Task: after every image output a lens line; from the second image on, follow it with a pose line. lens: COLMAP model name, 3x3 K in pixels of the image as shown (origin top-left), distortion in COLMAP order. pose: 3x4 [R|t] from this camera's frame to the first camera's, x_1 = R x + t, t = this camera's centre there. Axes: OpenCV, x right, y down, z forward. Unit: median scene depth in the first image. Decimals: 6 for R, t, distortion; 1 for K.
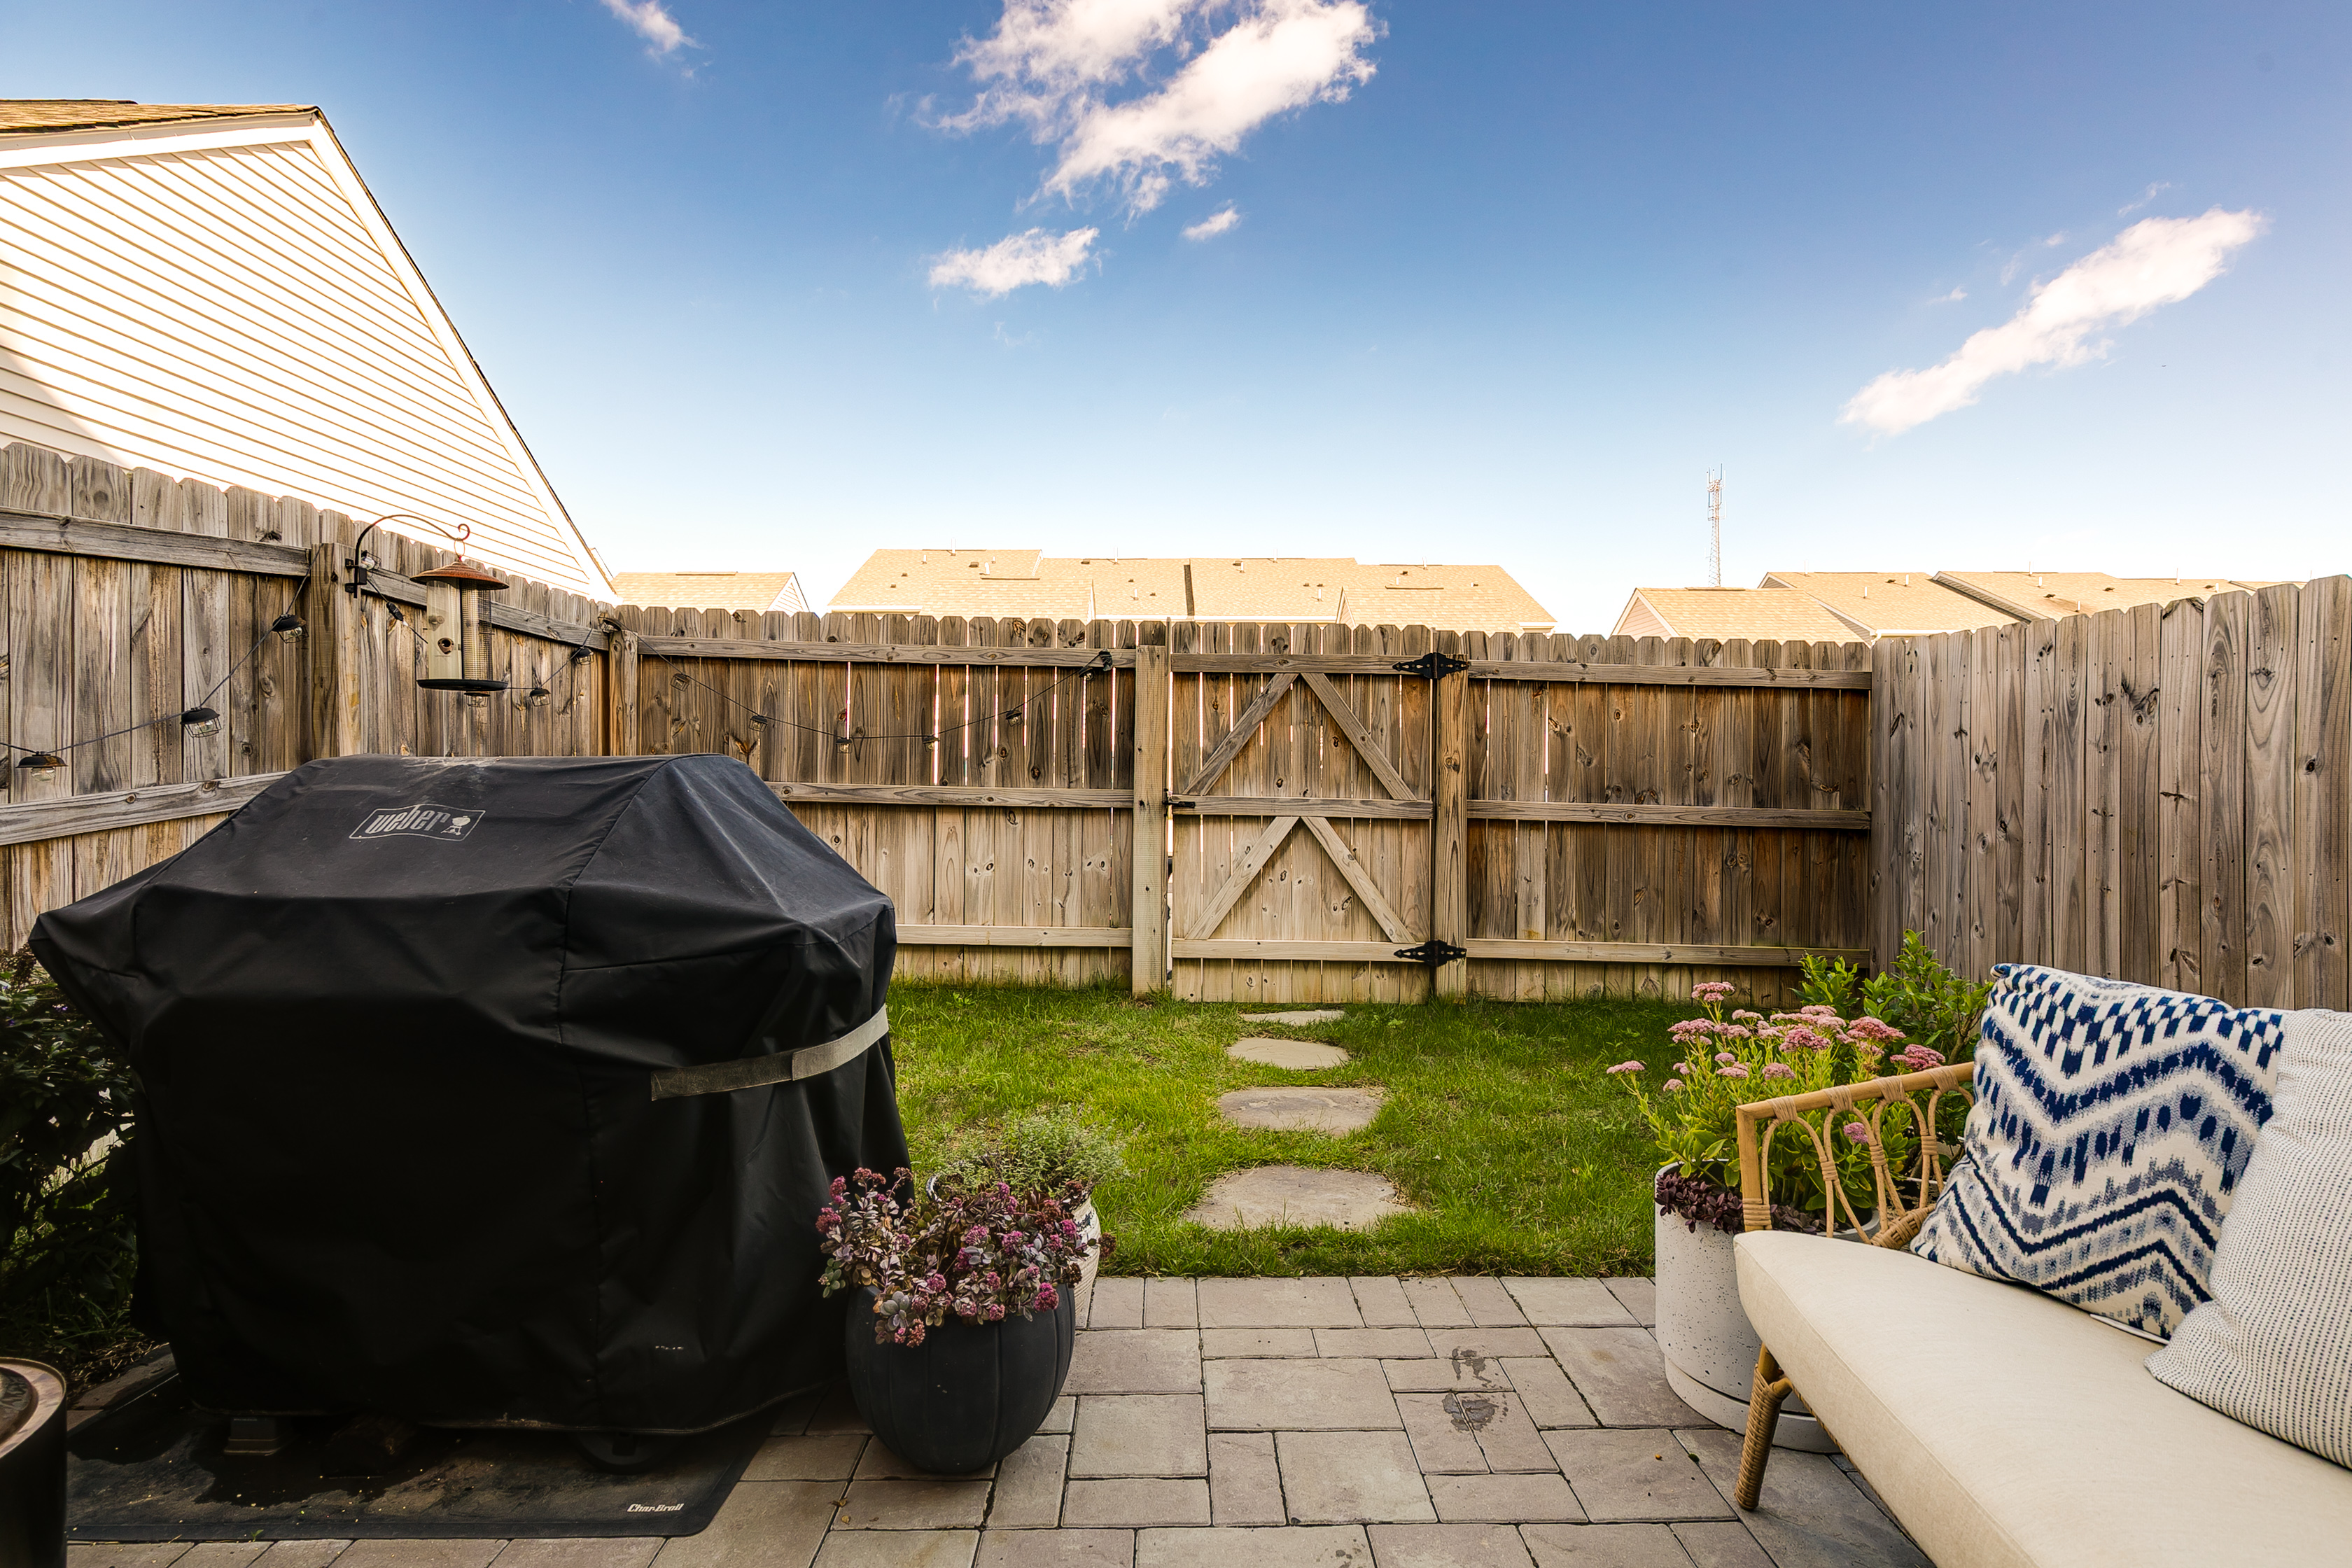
lens RADIAL K [[1077.6, 0, 1178.0], [0, 1077.6, 784.3], [0, 0, 1]] dist [-0.000513, -0.000708]
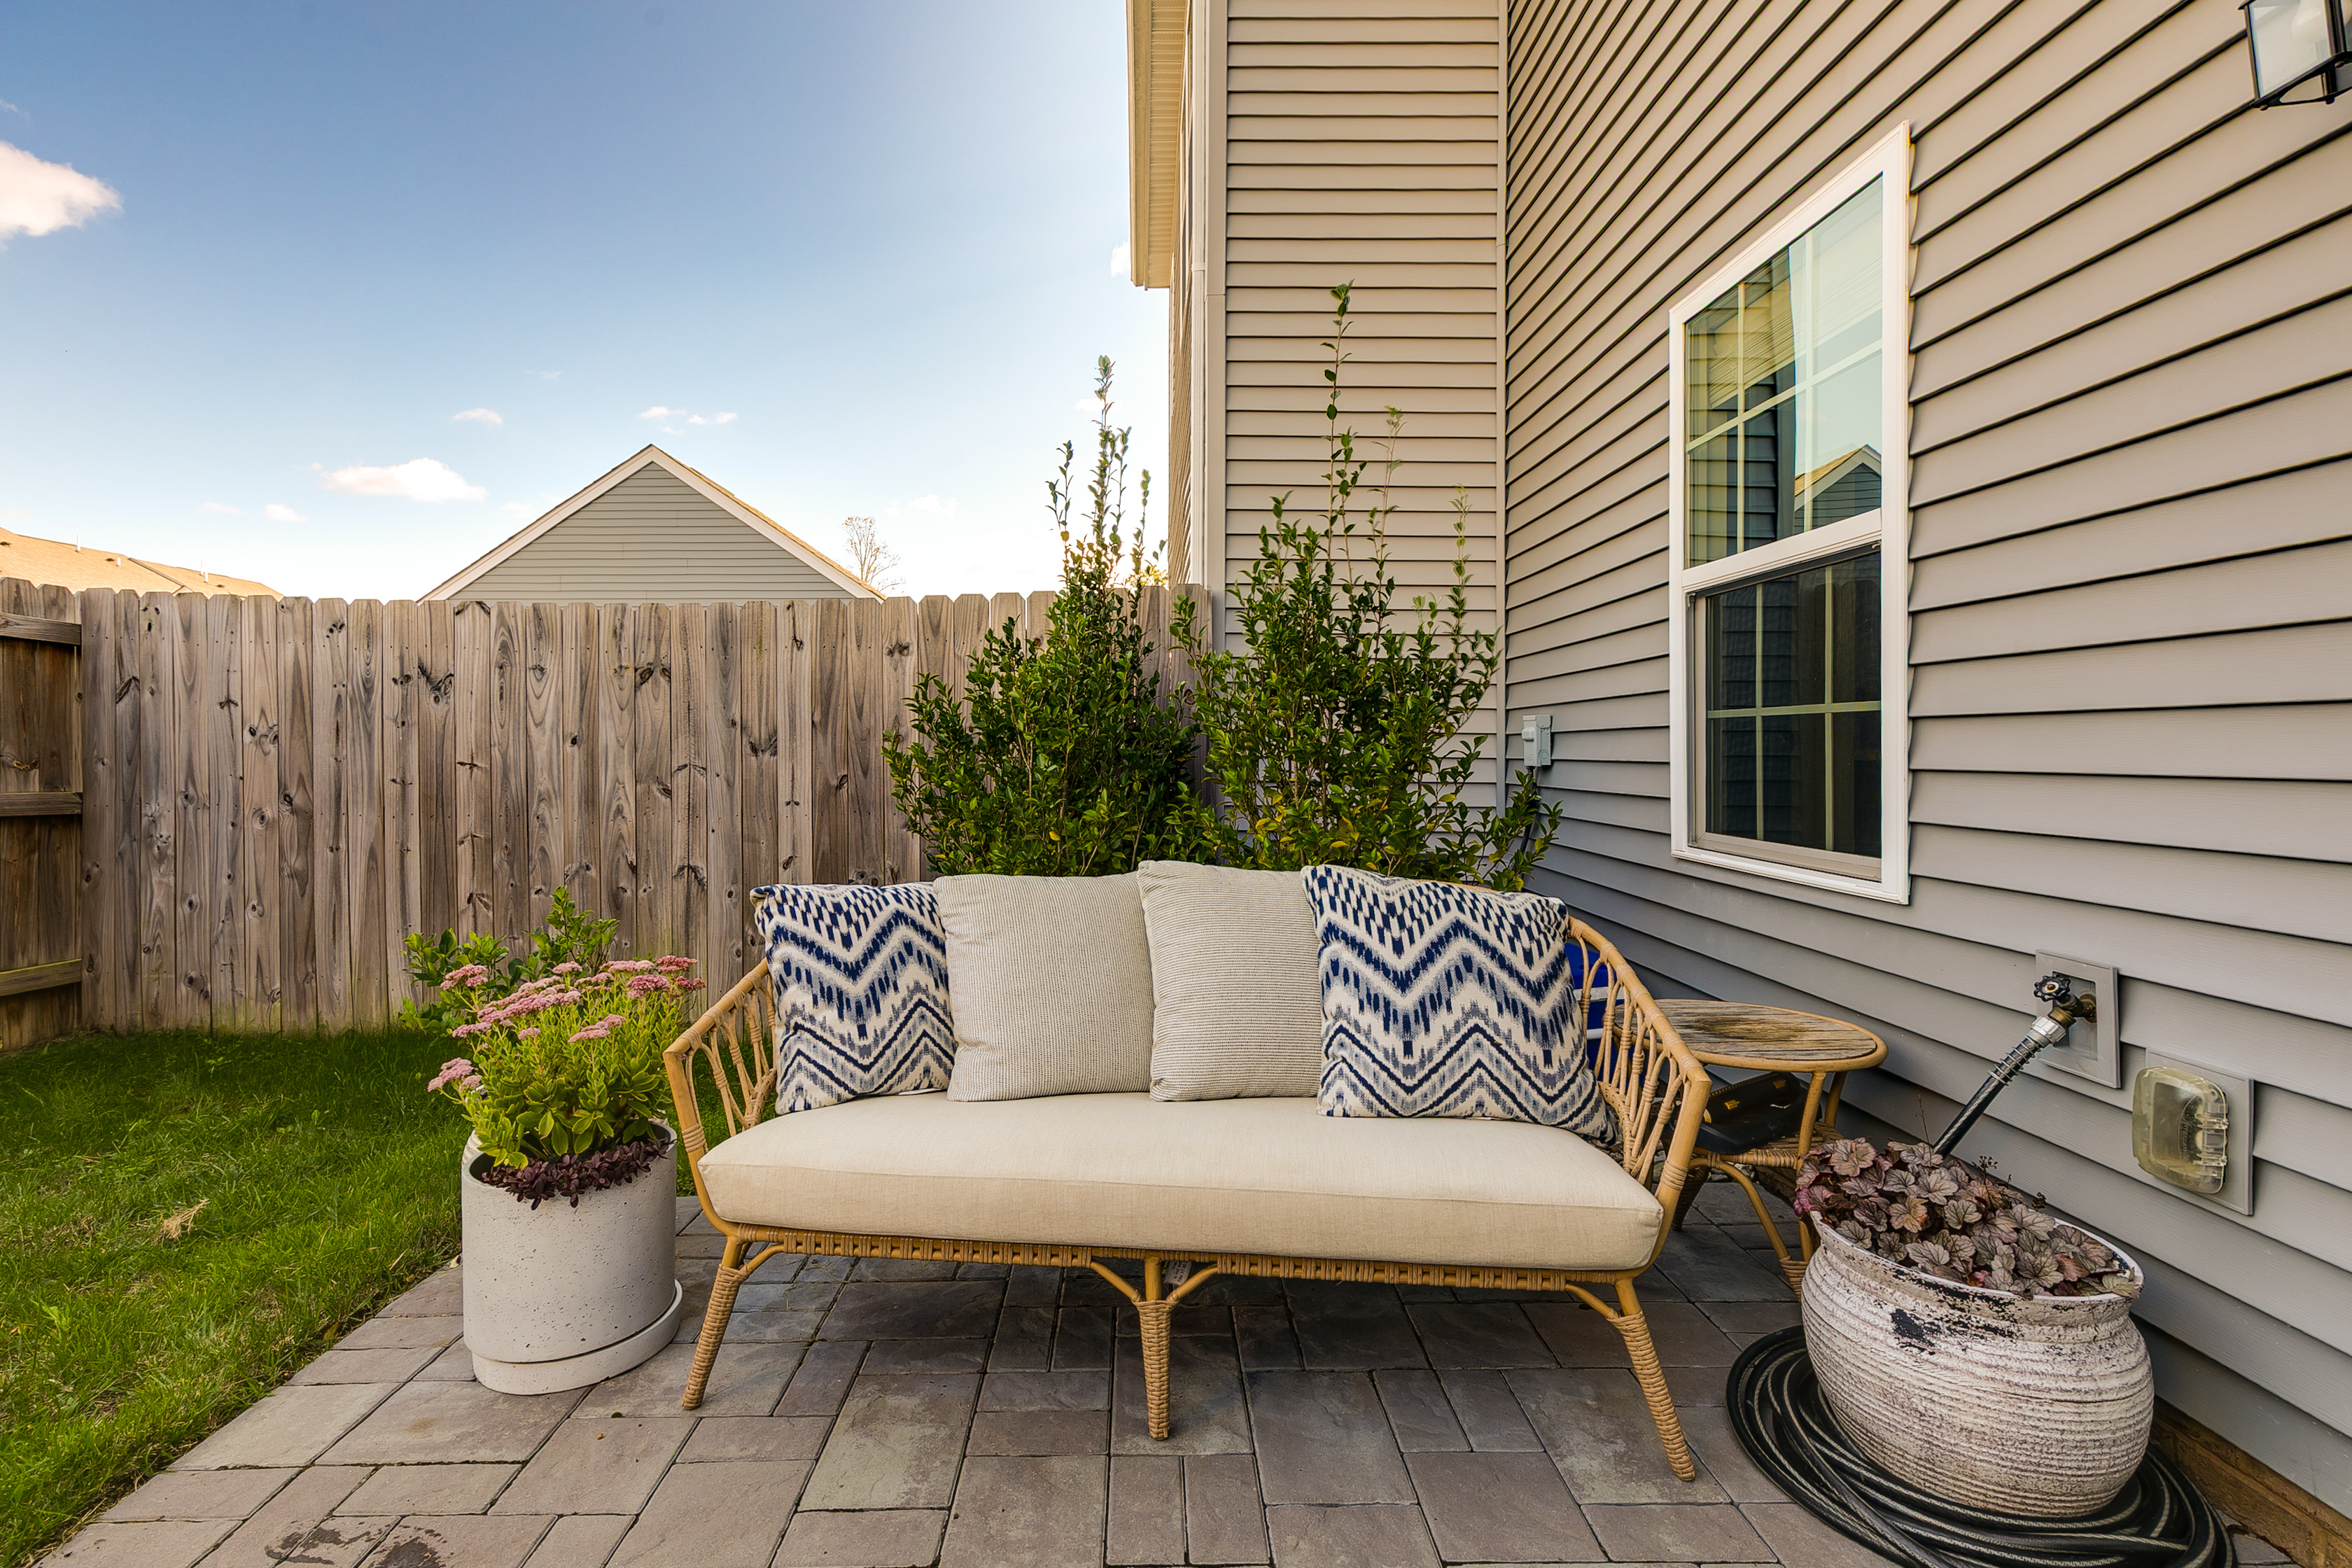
lens RADIAL K [[1077.6, 0, 1162.4], [0, 1077.6, 746.9], [0, 0, 1]] dist [-0.000513, -0.000708]
pose [[-0.013506, -0.000198, 0.999909, -0.266527], [0.010621, 0.999944, 0.000342, -0.001423], [-0.999852, 0.010625, -0.013503, 0.238053]]
